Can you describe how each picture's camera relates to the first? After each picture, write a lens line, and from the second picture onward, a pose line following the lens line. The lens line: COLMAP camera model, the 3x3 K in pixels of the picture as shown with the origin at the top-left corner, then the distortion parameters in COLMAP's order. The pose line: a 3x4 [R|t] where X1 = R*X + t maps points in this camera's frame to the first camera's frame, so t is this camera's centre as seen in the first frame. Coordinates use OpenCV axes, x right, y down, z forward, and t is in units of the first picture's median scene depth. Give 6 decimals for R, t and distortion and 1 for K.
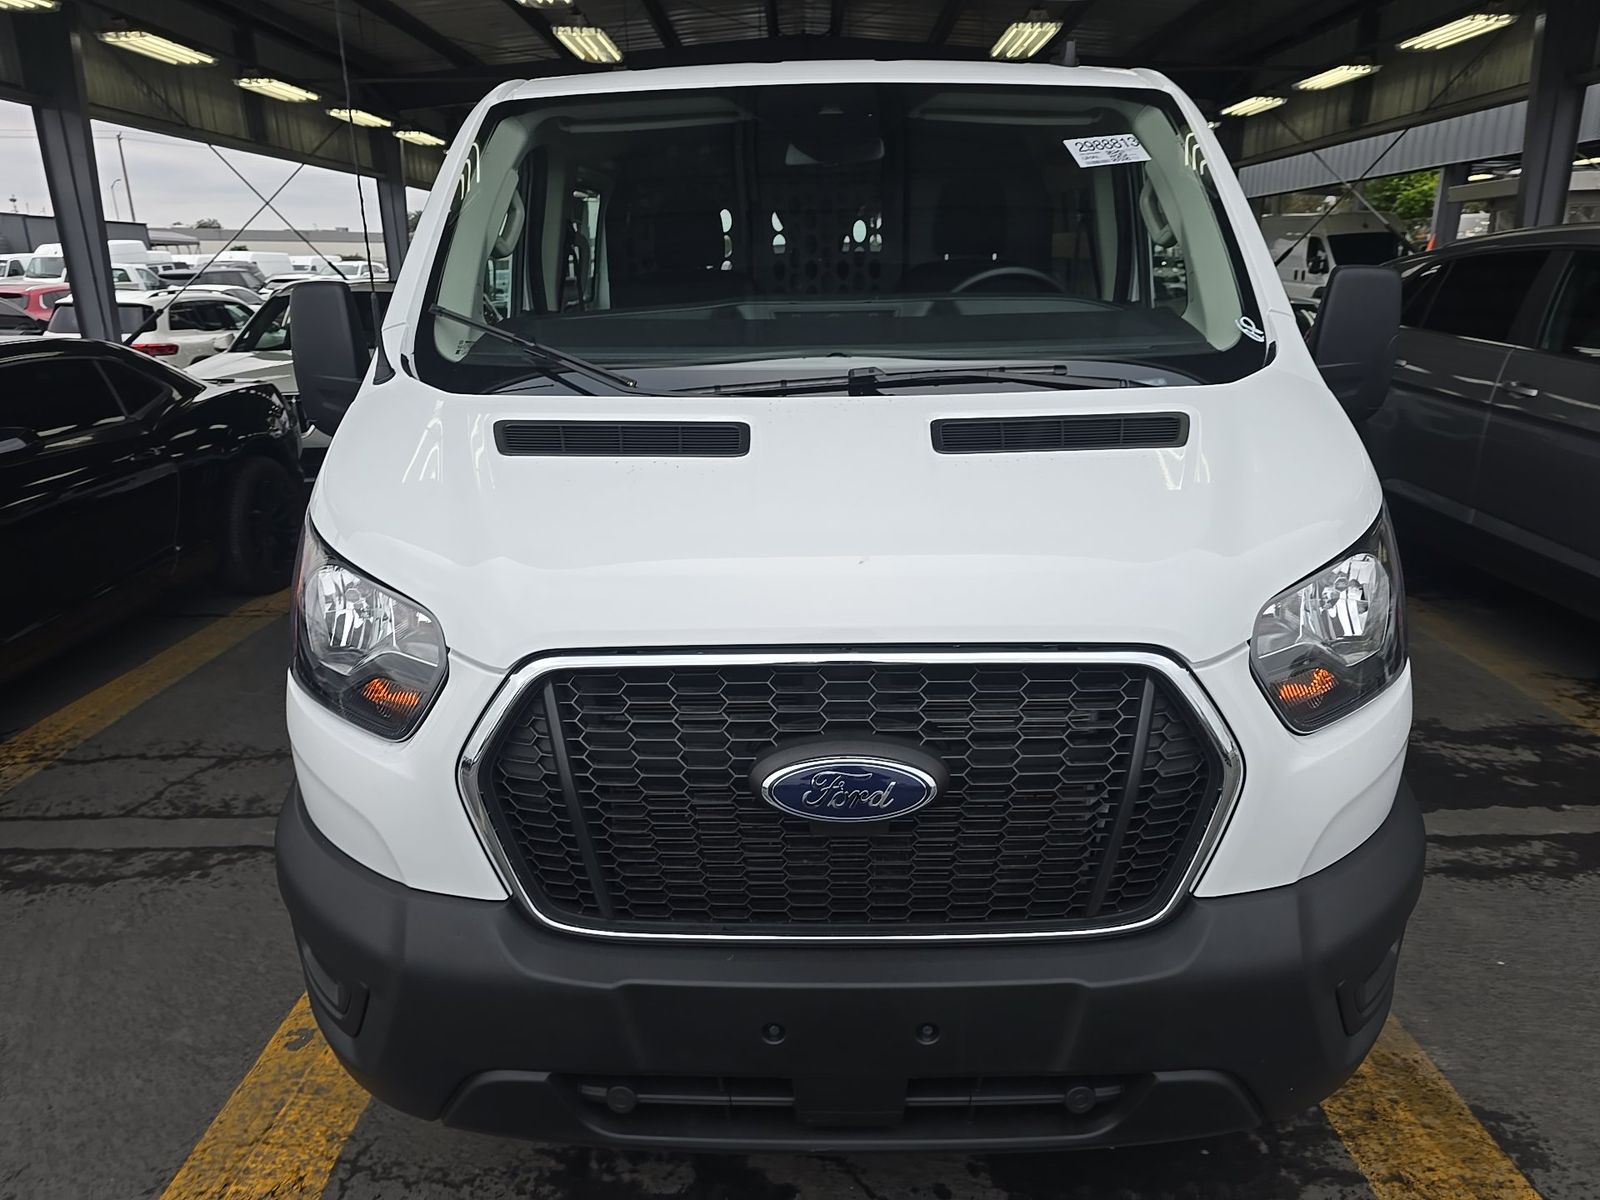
lens RADIAL K [[1080.9, 0, 795.5], [0, 1080.9, 599.6], [0, 0, 1]] dist [0.052931, -0.045064]
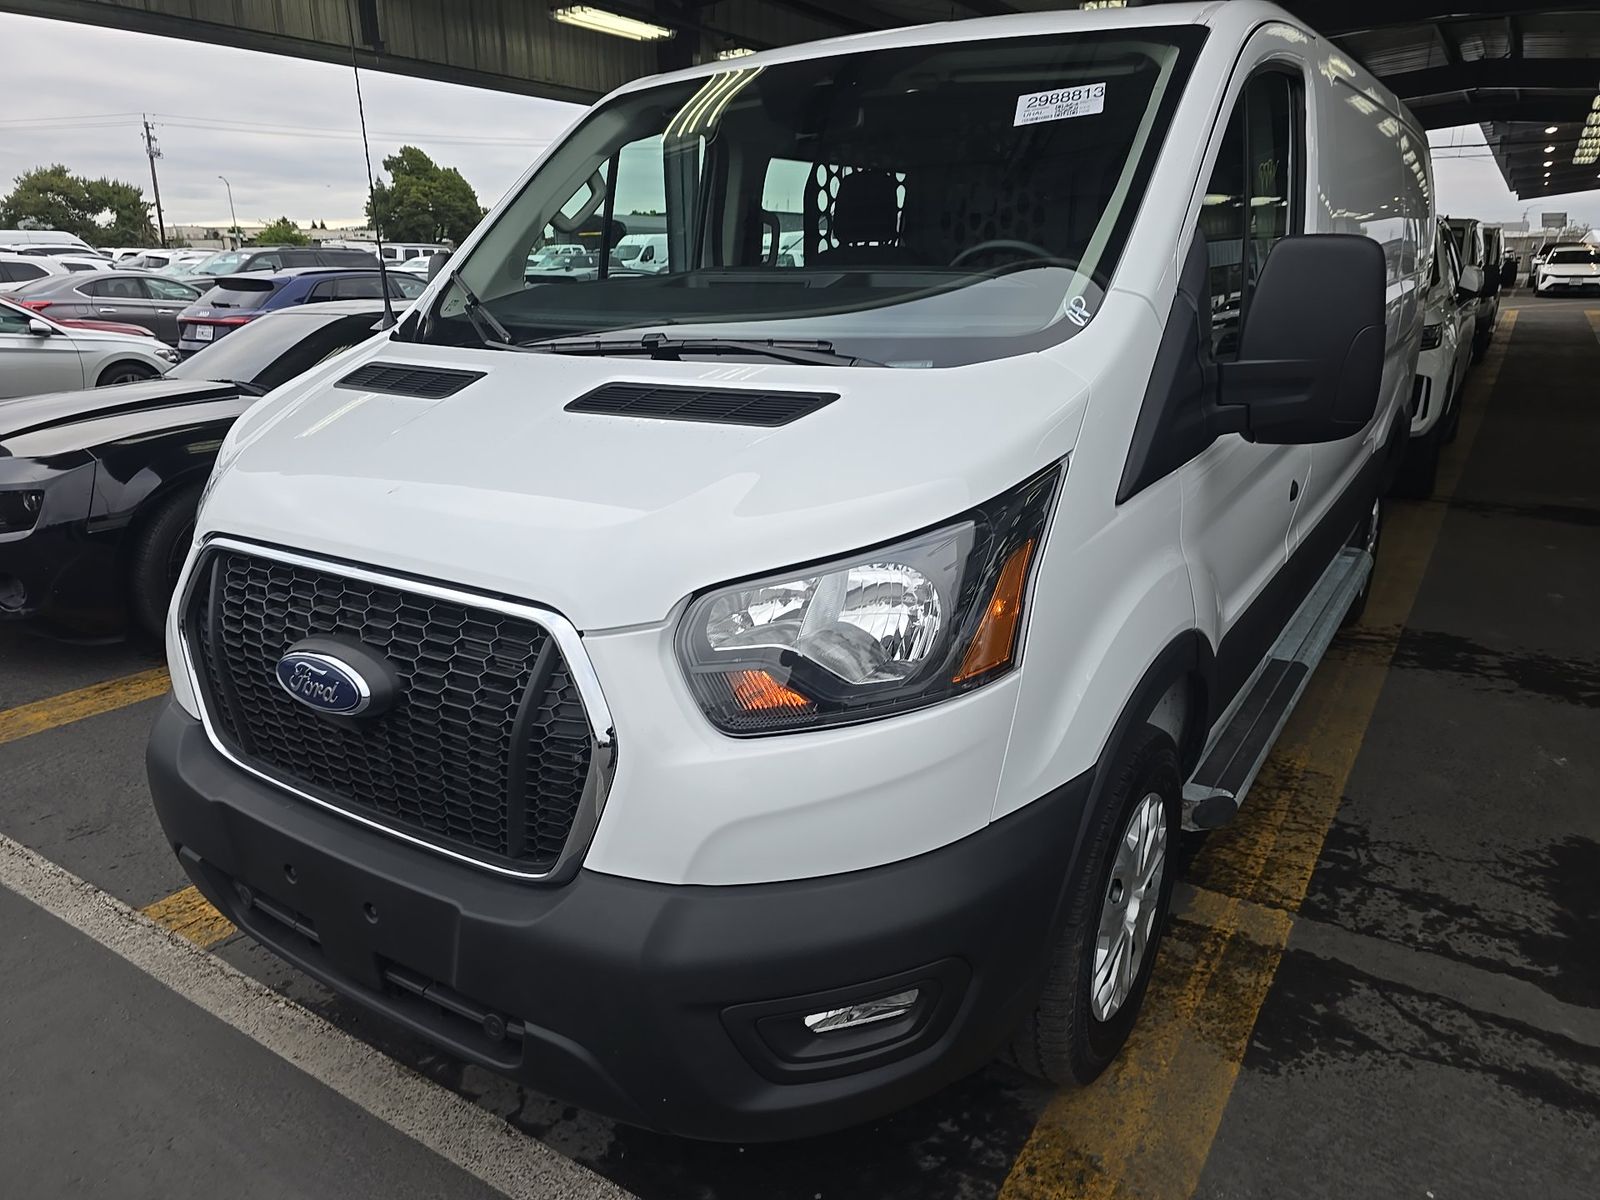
lens RADIAL K [[1080.9, 0, 795.5], [0, 1080.9, 599.6], [0, 0, 1]] dist [0.052931, -0.045064]
pose [[0.841296, 0.166974, -0.514141, 0.983142], [-0.160182, 0.985387, 0.057910, -0.055927], [0.516297, 0.033637, 0.855749, 0.237545]]
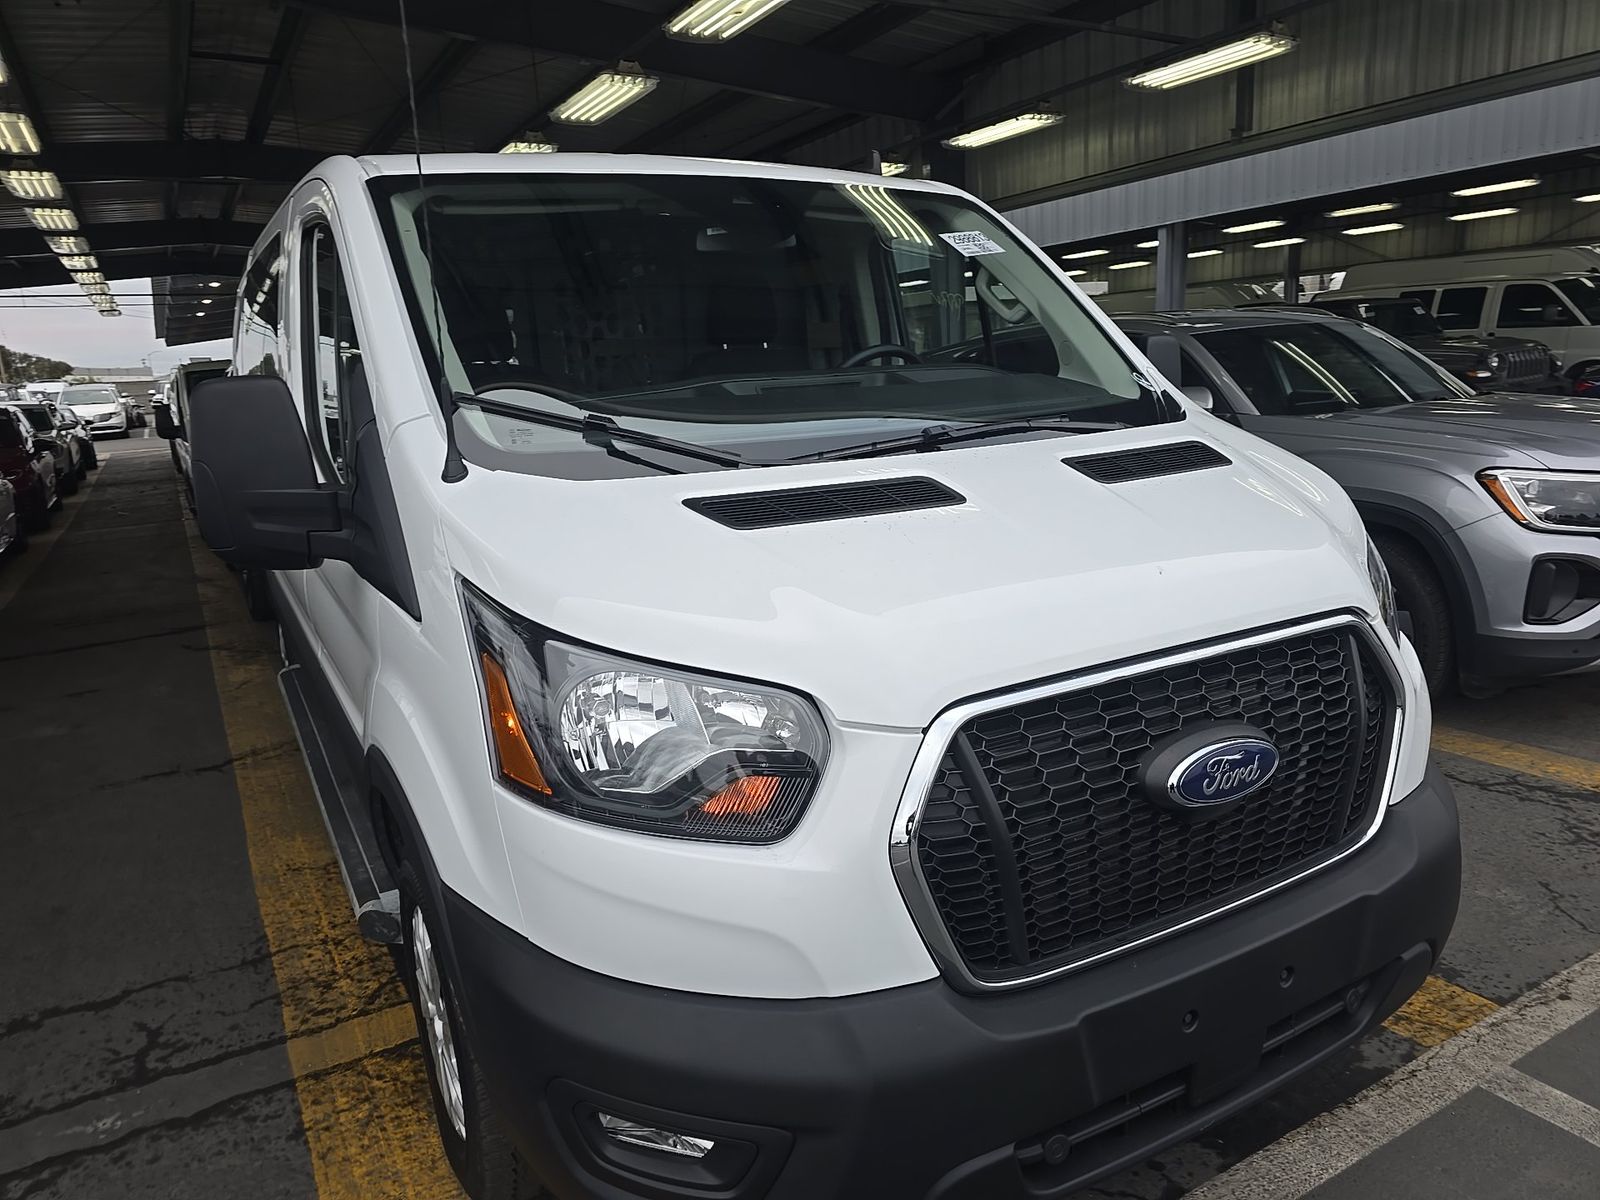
lens RADIAL K [[1080.9, 0, 795.5], [0, 1080.9, 599.6], [0, 0, 1]] dist [0.052931, -0.045064]
pose [[0.862536, -0.133824, 0.487978, -0.785432], [0.181410, 0.982067, -0.051332, -0.018341], [-0.472357, 0.132800, 0.871345, 0.192669]]
